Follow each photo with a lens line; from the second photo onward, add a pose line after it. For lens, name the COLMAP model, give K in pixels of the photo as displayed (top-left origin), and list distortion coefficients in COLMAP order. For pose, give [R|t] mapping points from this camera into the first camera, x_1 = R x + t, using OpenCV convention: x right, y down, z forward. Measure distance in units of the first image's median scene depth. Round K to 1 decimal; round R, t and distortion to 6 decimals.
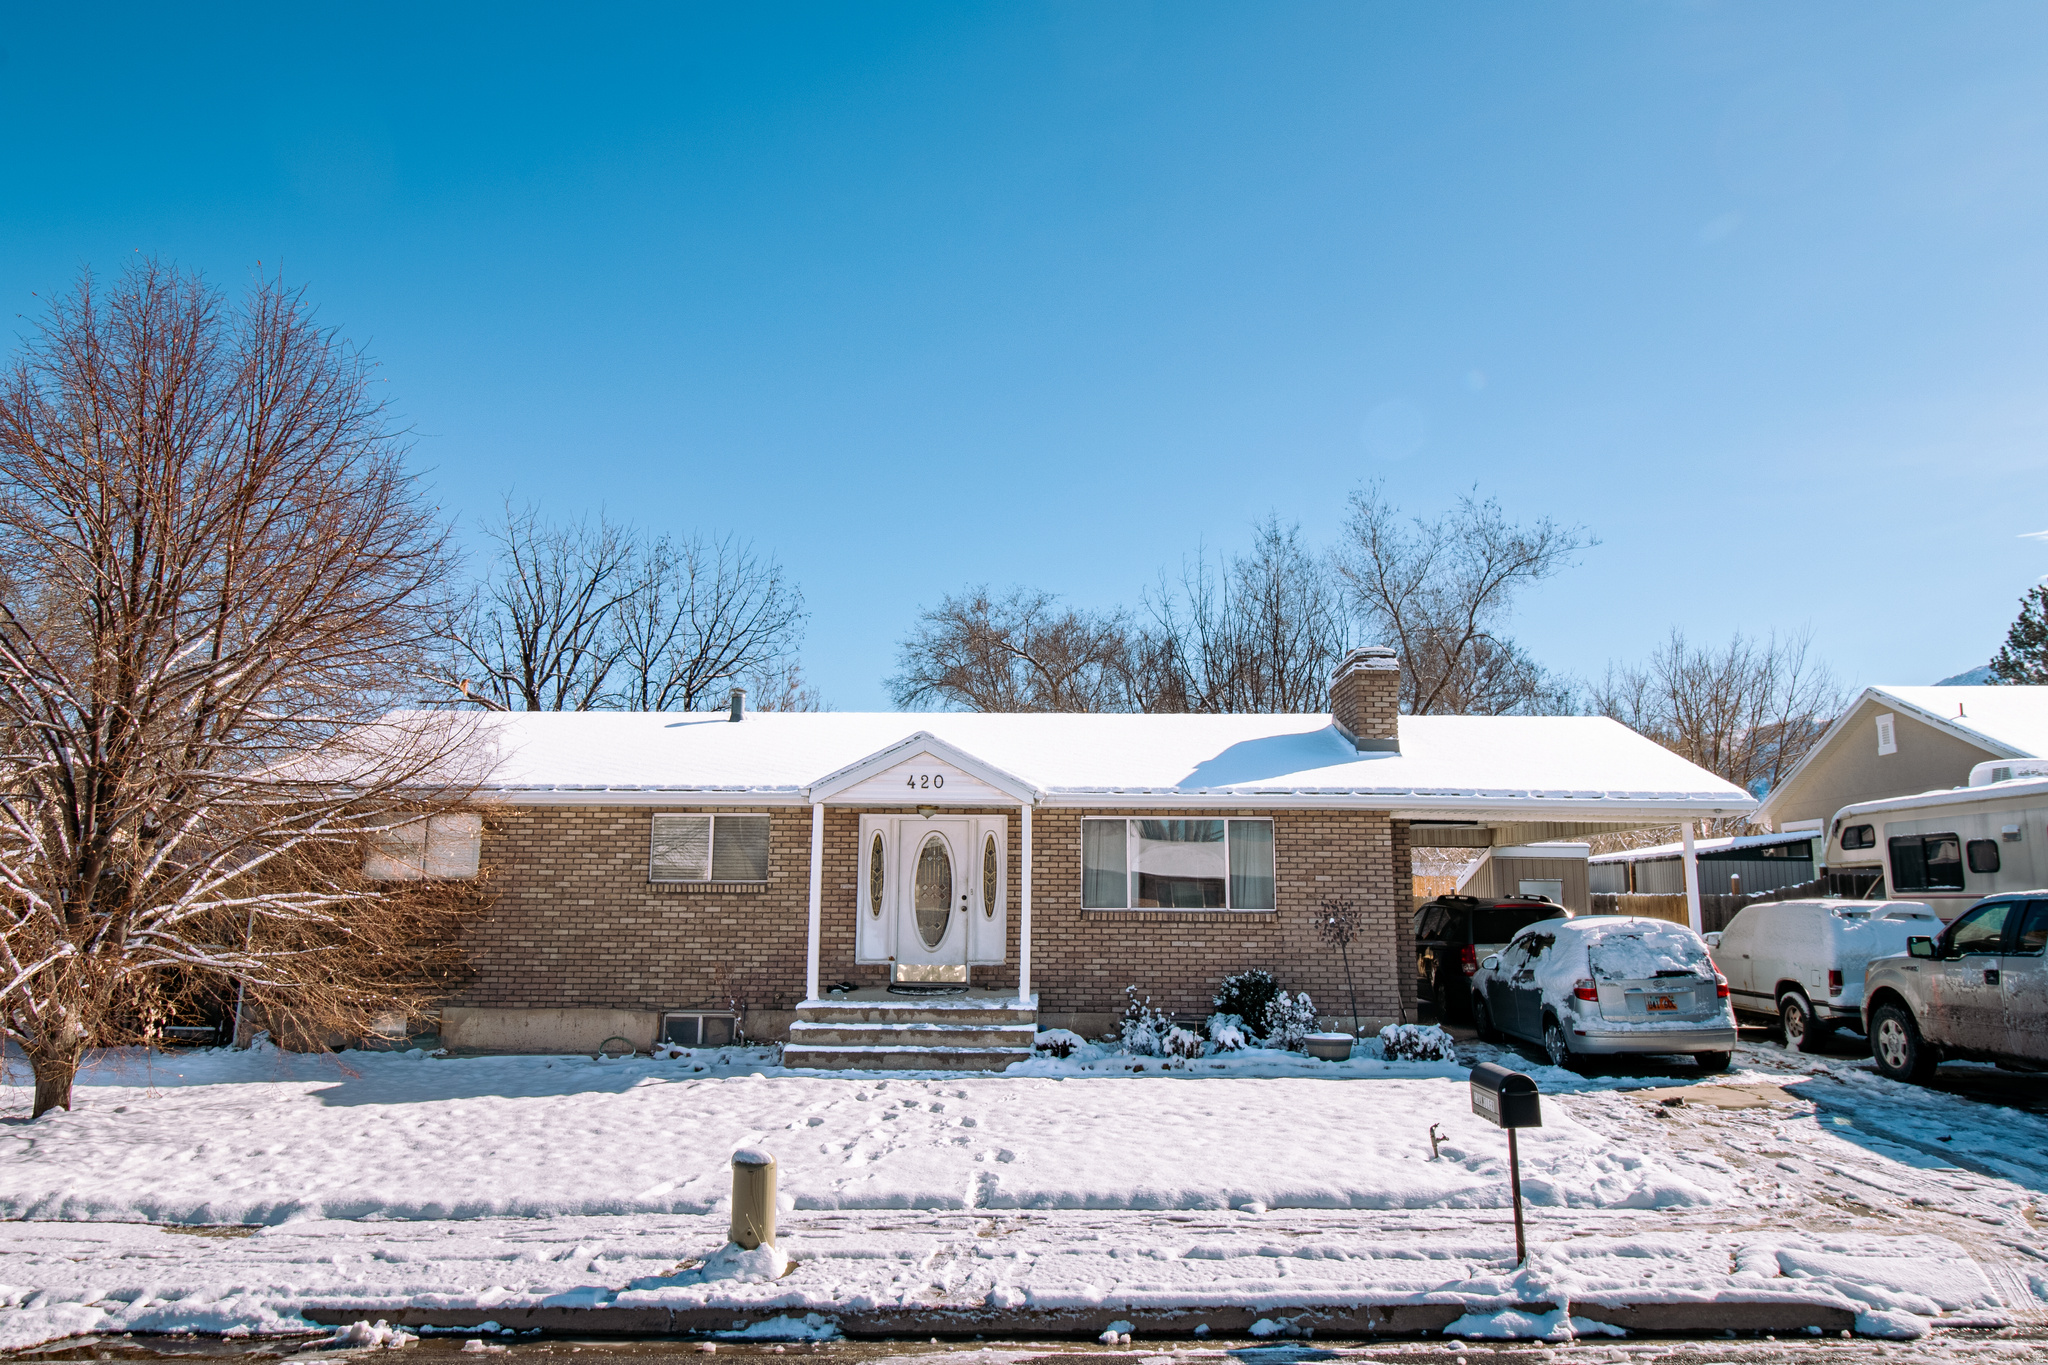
lens RADIAL K [[1417.7, 0, 1028.6], [0, 1417.7, 677.7], [0, 0, 1]] dist [0.012329, 0.000464]
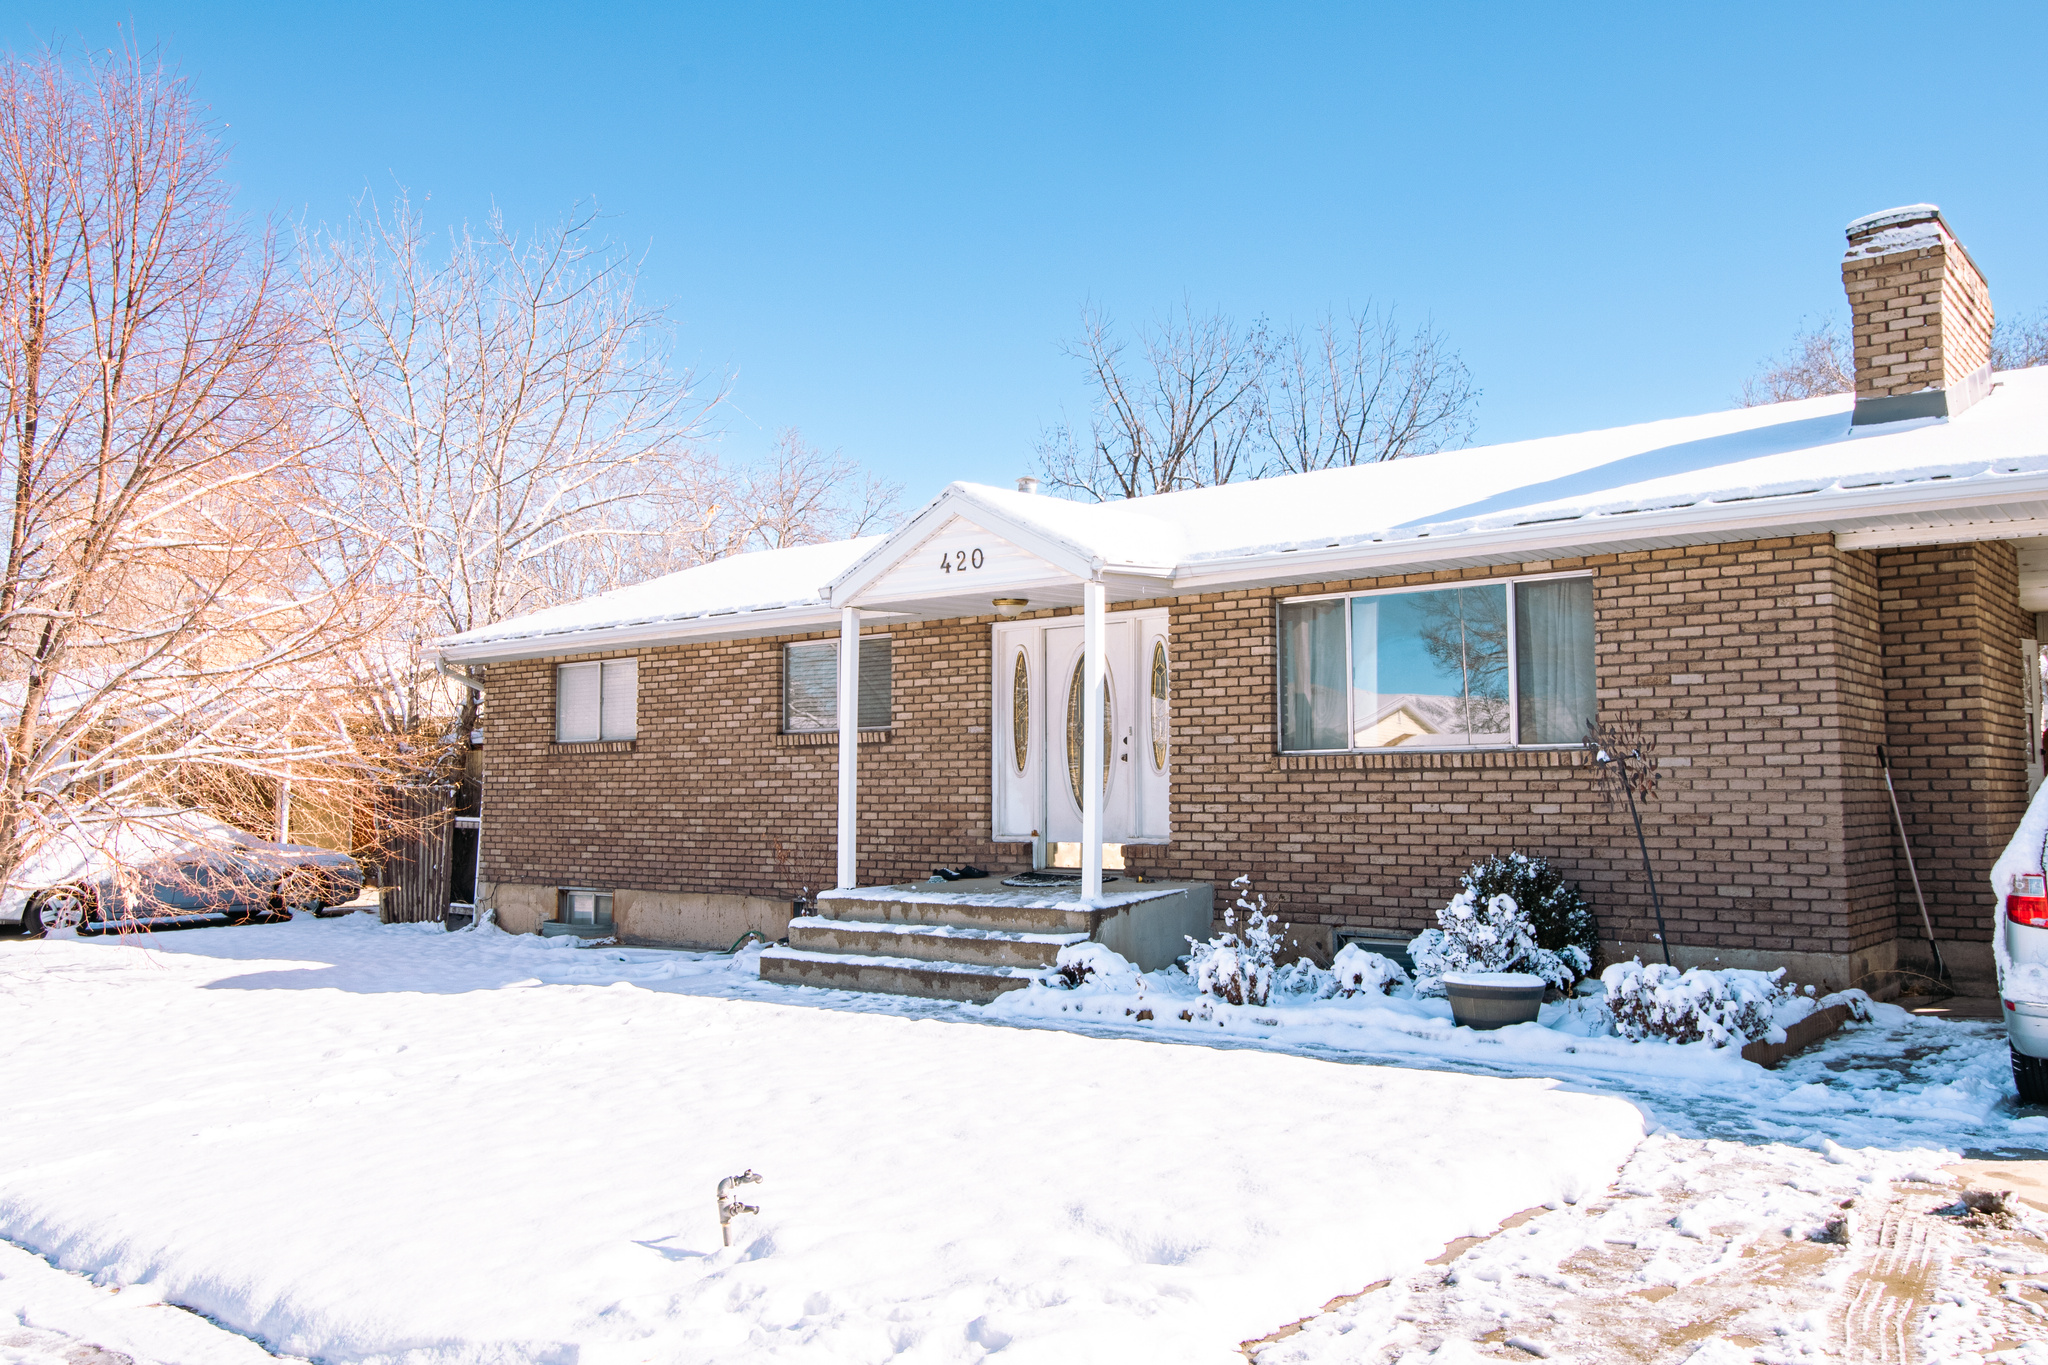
lens RADIAL K [[1635.1, 0, 1022.5], [0, 1635.1, 685.1], [0, 0, 1]] dist [0.011682, 0.003852]
pose [[0.790649, -0.053138, -0.609959, 0.401247], [0.104977, 0.993240, 0.049547, 0.095386], [0.603203, -0.103206, 0.790882, 0.417479]]
